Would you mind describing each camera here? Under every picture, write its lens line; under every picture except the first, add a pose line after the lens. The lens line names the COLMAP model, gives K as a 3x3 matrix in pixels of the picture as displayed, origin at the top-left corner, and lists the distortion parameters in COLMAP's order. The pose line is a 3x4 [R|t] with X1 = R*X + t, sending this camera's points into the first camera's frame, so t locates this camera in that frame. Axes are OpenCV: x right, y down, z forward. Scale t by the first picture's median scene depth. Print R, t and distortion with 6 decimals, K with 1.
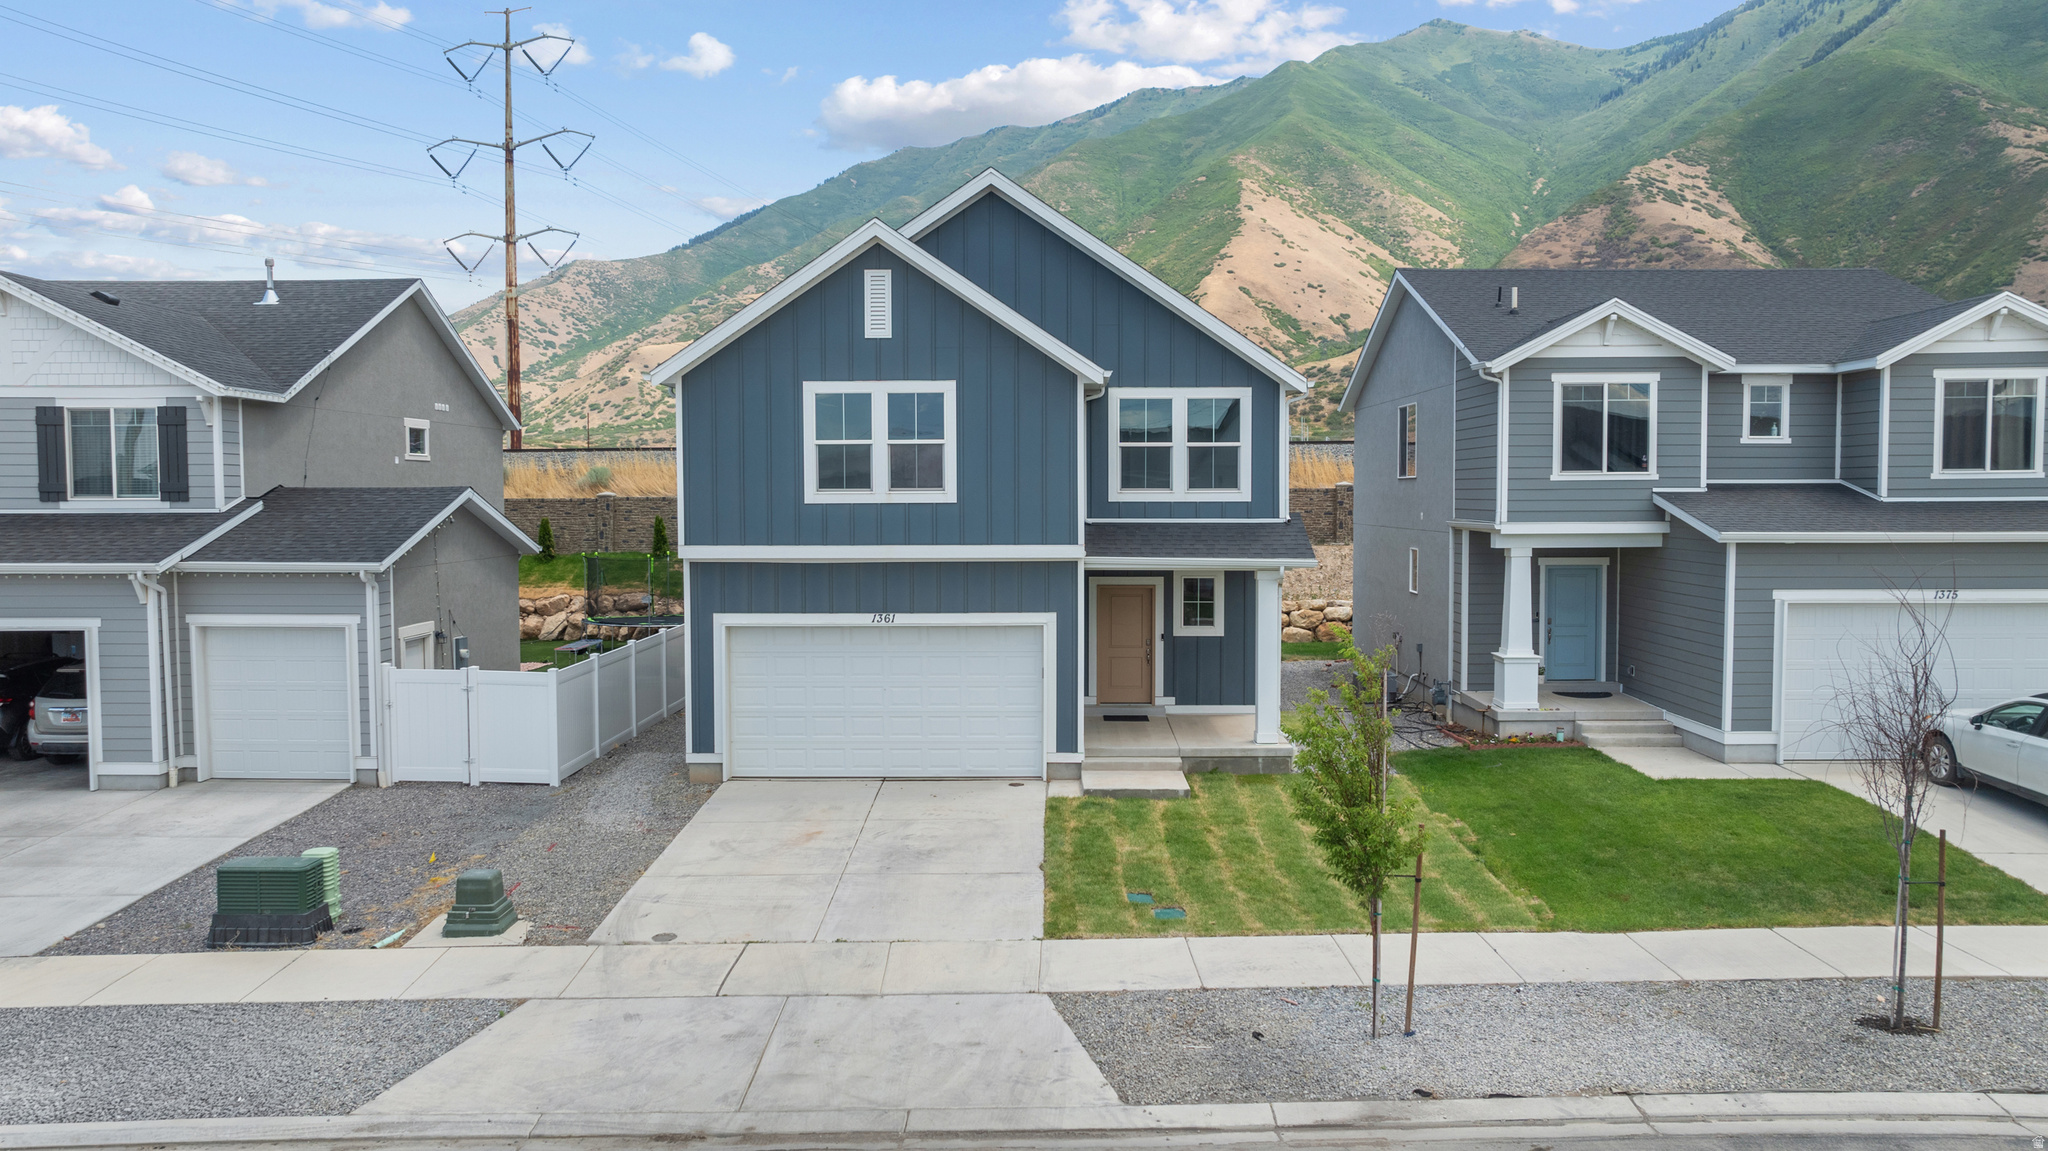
lens RADIAL K [[1442.1, 0, 1025.6], [0, 1442.1, 568.5], [0, 0, 1]] dist [-0.037109, 0.039068]
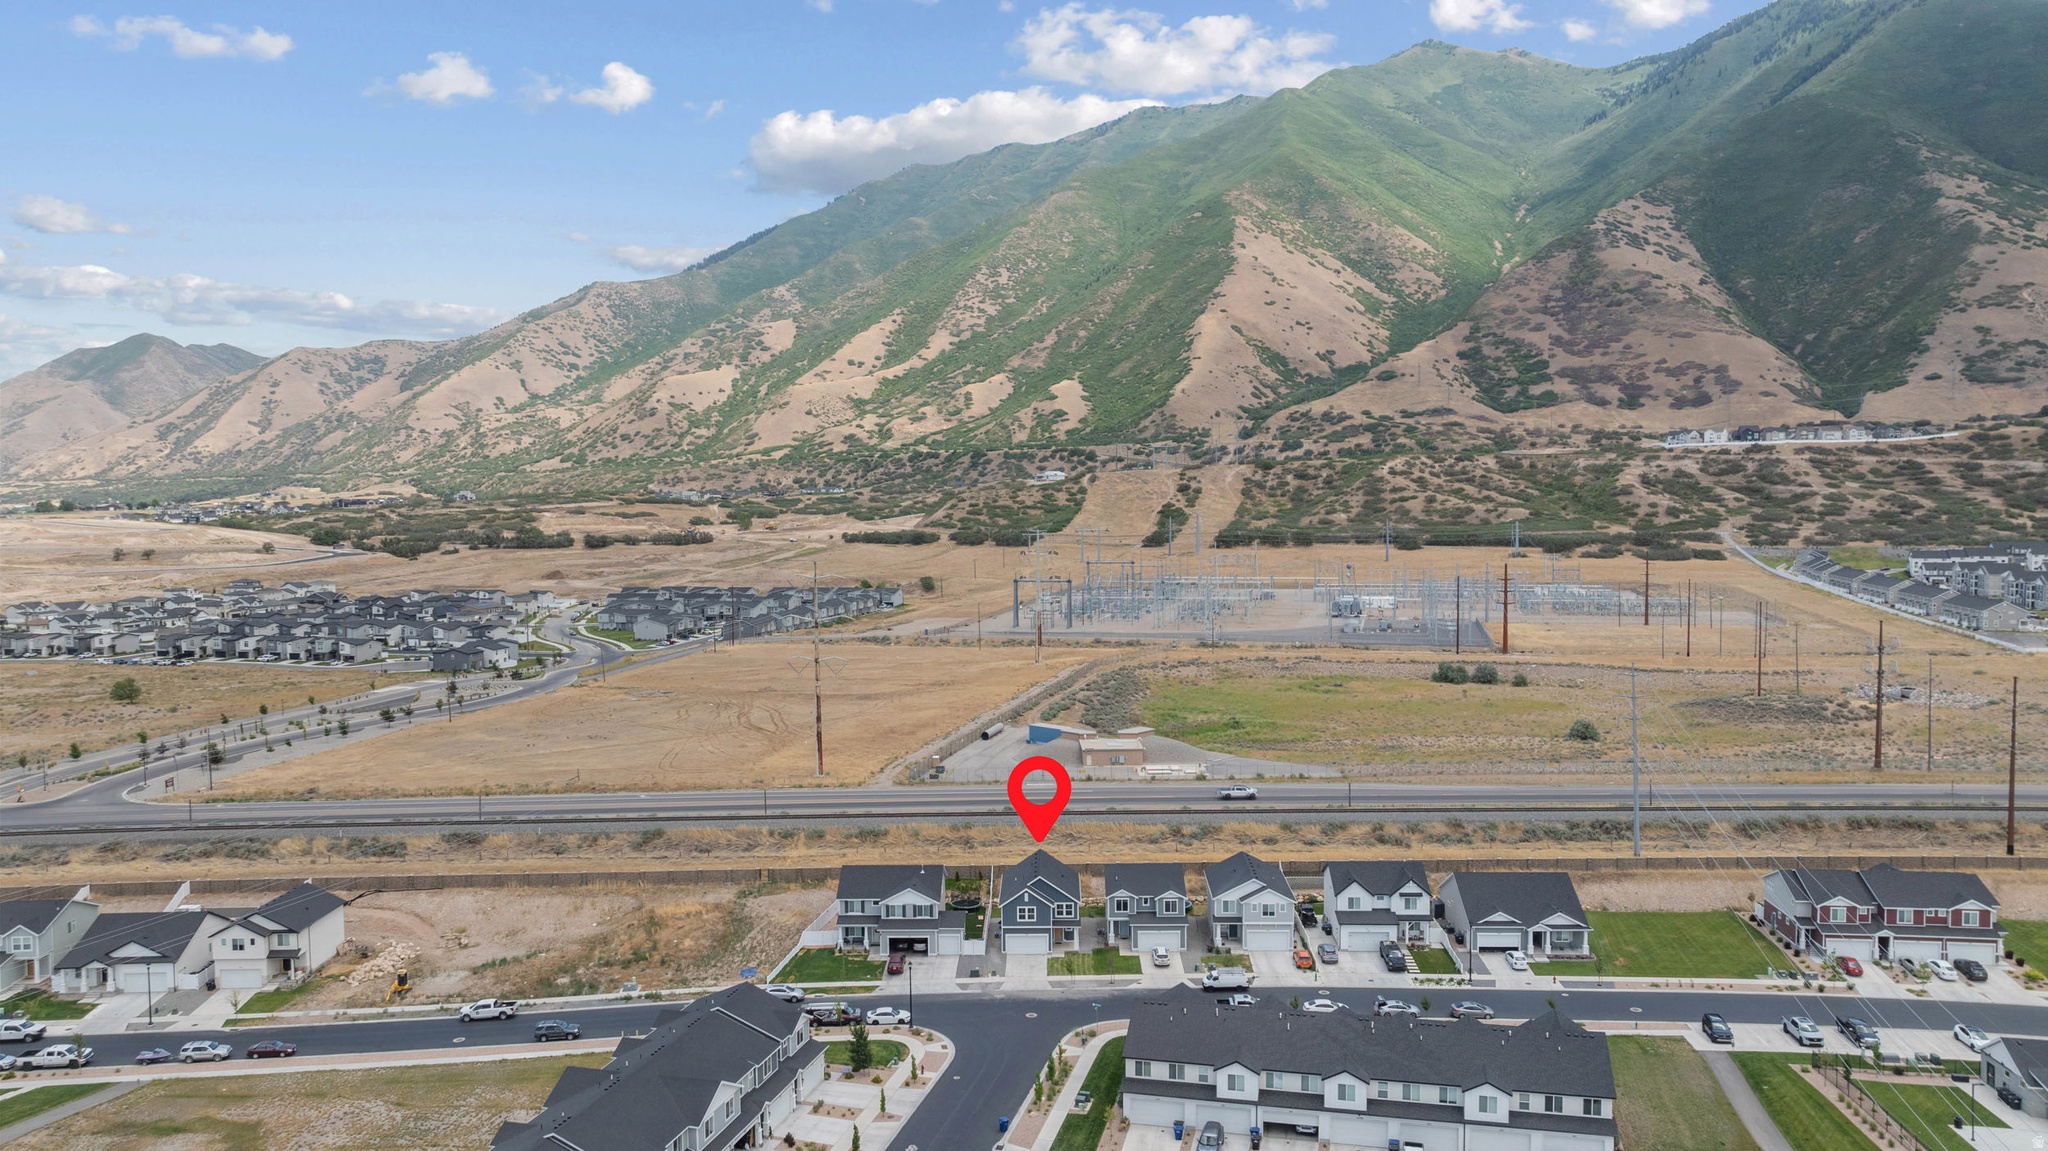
lens RADIAL K [[1442.1, 0, 1022.0], [0, 1442.1, 576.1], [0, 0, 1]] dist [-0.037109, 0.039068]
pose [[0.999934, -0.008497, -0.007745, -0.039475], [0.008565, 0.999924, 0.008841, -1.728730], [0.007669, -0.008906, 0.999931, -5.948545]]
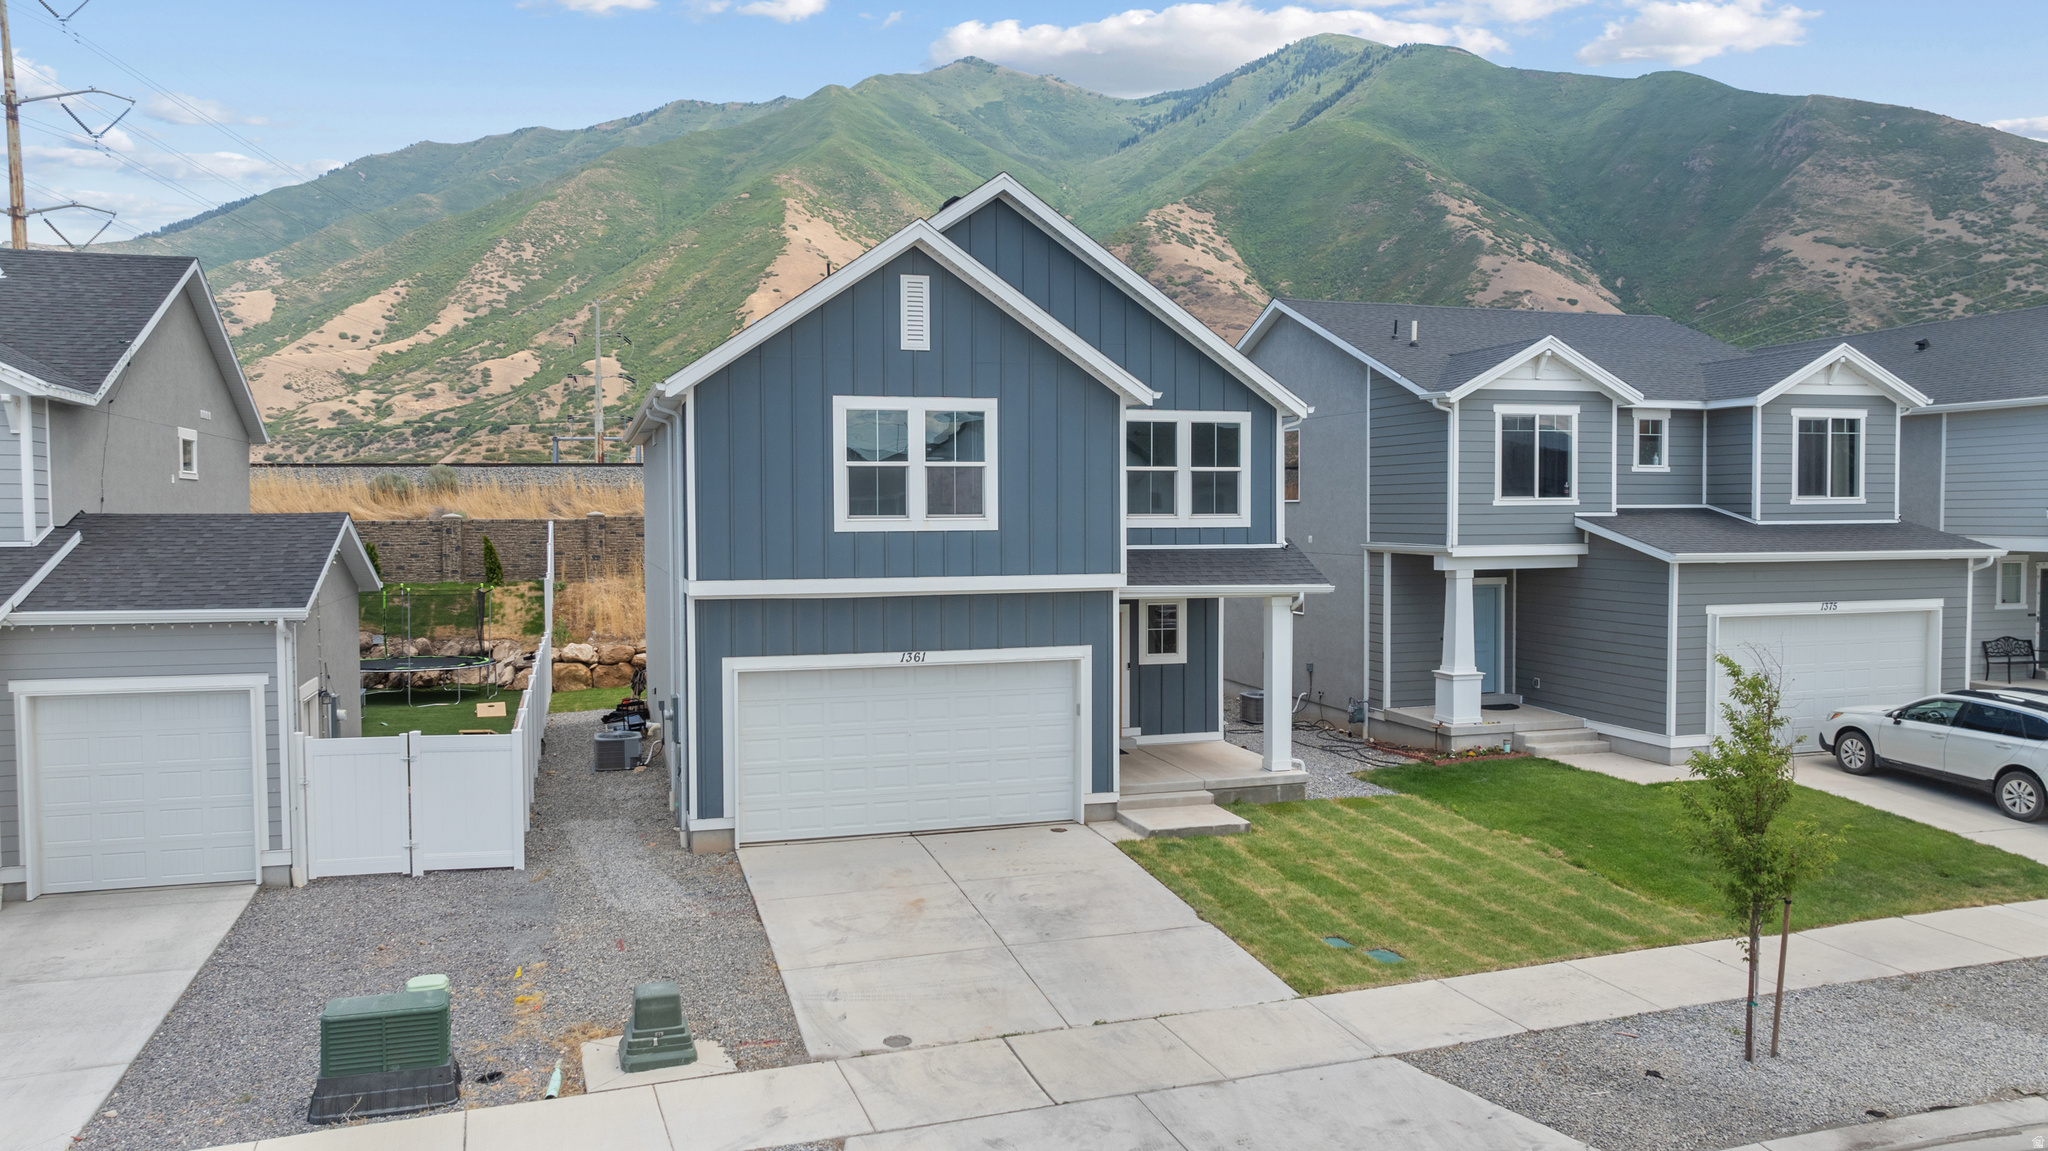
lens RADIAL K [[1442.1, 0, 1025.9], [0, 1442.1, 571.7], [0, 0, 1]] dist [-0.037109, 0.039068]
pose [[0.951139, -0.013544, 0.308466, -0.265822], [0.016942, 0.999822, -0.008341, -0.009063], [-0.308298, 0.013159, 0.951199, 0.095054]]
